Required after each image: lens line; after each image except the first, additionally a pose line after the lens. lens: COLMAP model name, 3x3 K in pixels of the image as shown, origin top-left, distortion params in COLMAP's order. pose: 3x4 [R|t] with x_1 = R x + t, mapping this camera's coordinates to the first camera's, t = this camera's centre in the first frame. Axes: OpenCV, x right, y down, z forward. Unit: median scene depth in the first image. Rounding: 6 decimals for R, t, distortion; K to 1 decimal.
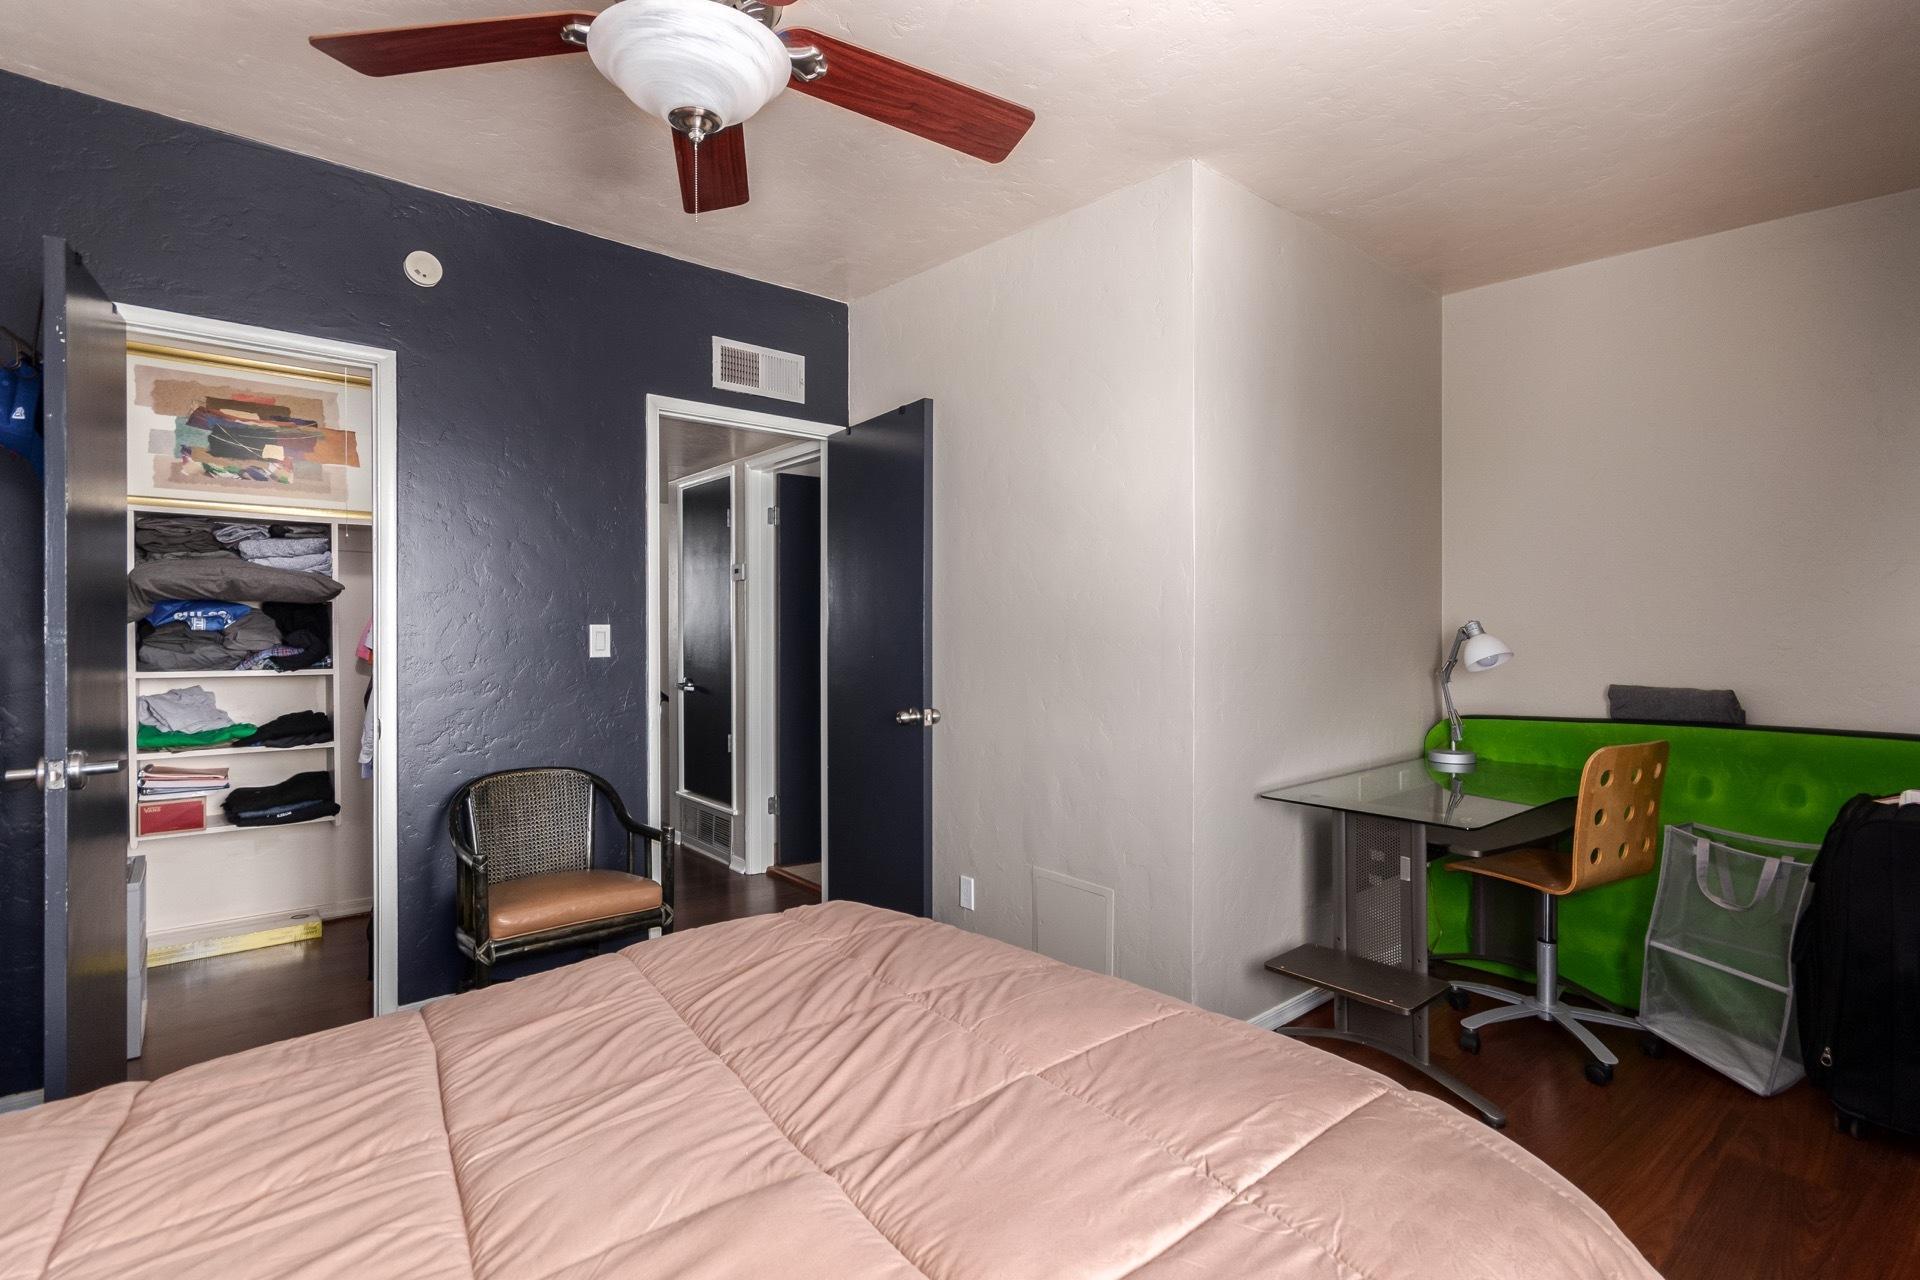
lens RADIAL K [[904.6, 0, 957.4], [0, 904.6, 635.1], [0, 0, 1]] dist [-0.000058, 0.000414]
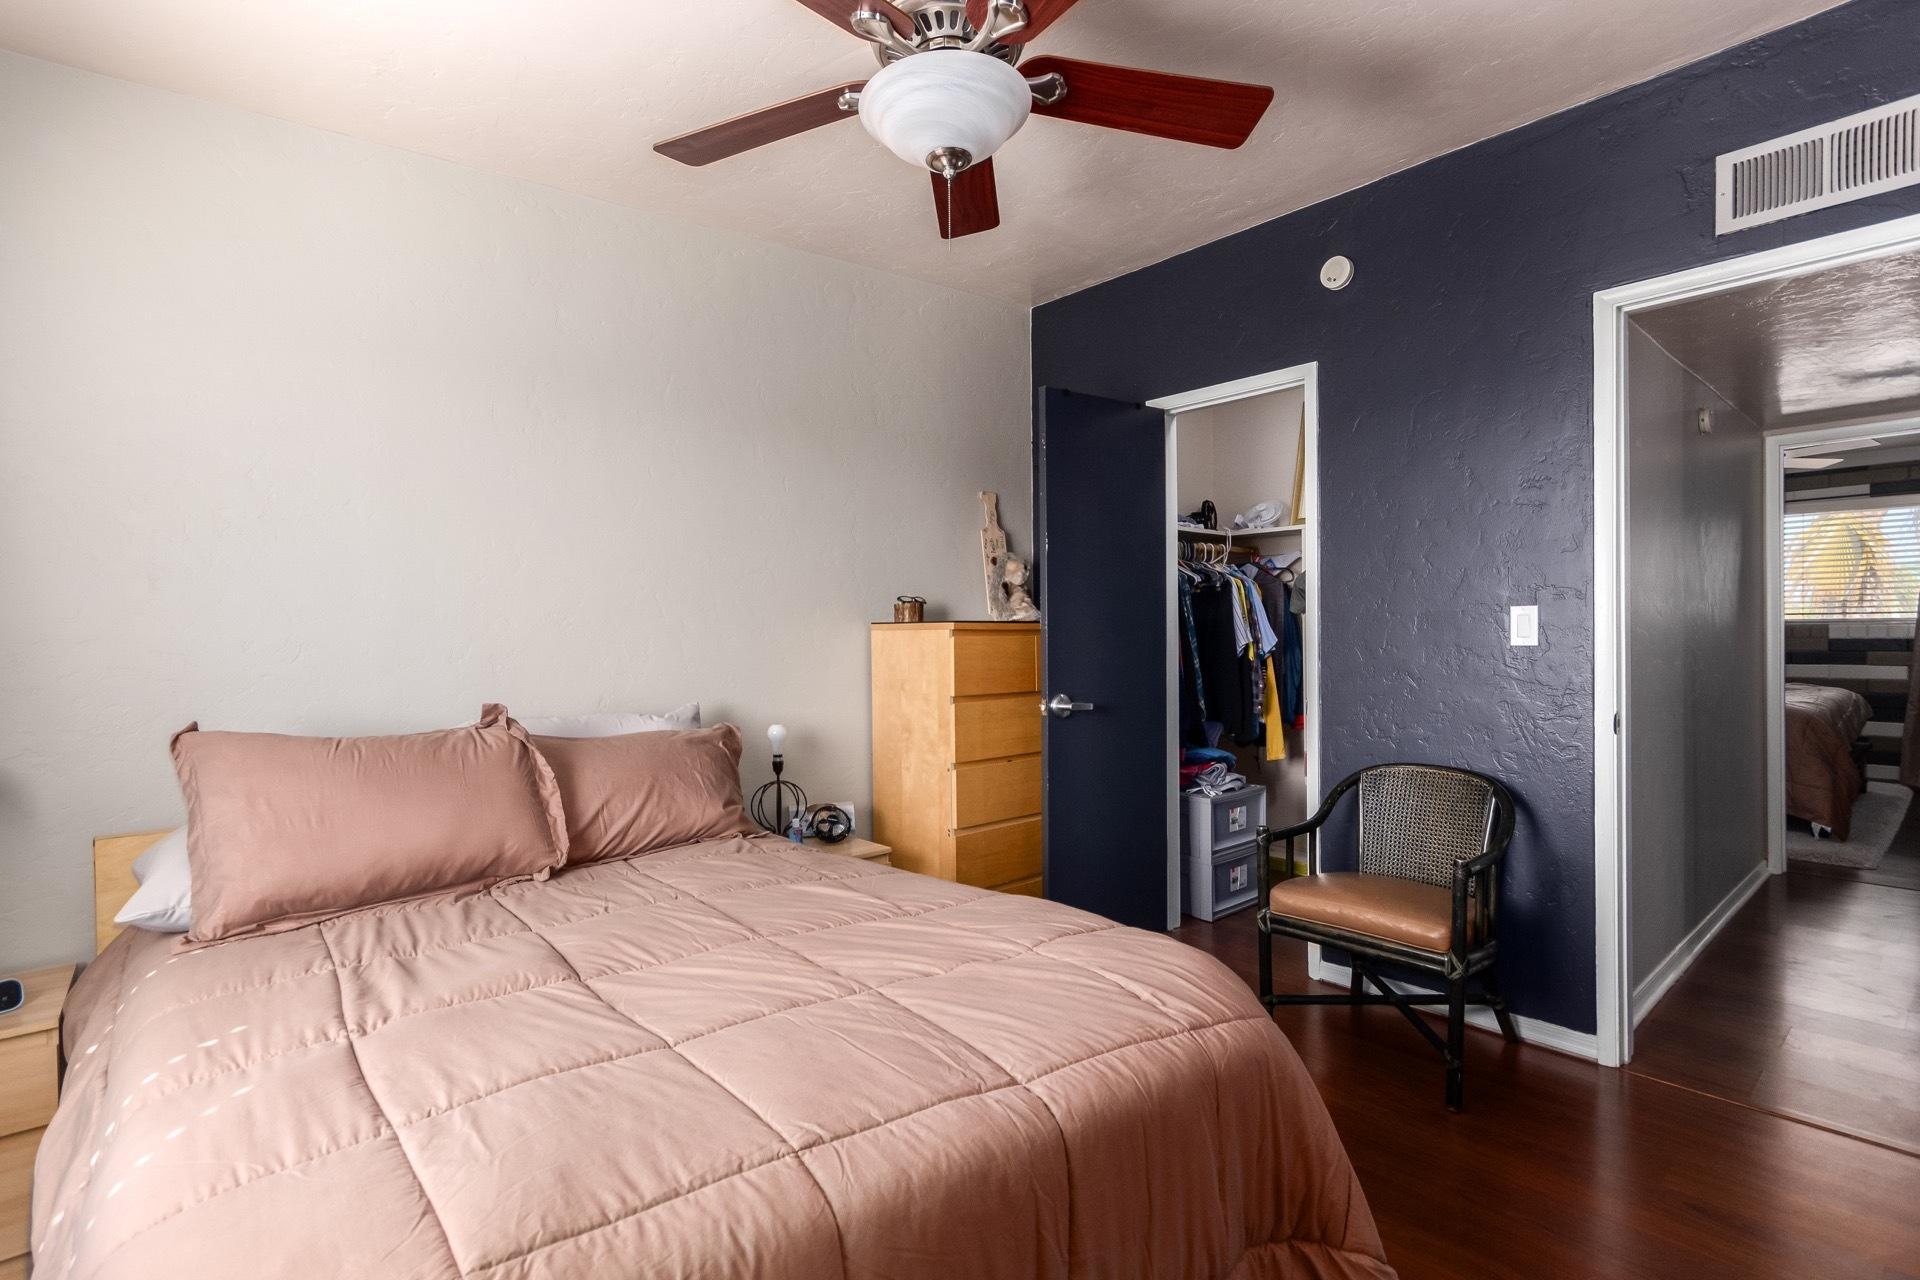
lens RADIAL K [[904.6, 0, 957.4], [0, 904.6, 635.1], [0, 0, 1]] dist [-0.000058, 0.000414]
pose [[0.029218, 0.002042, -0.999571, 0.495019], [0.008859, 0.999958, 0.002301, 0.010575], [0.999534, -0.008923, 0.029199, 0.578017]]
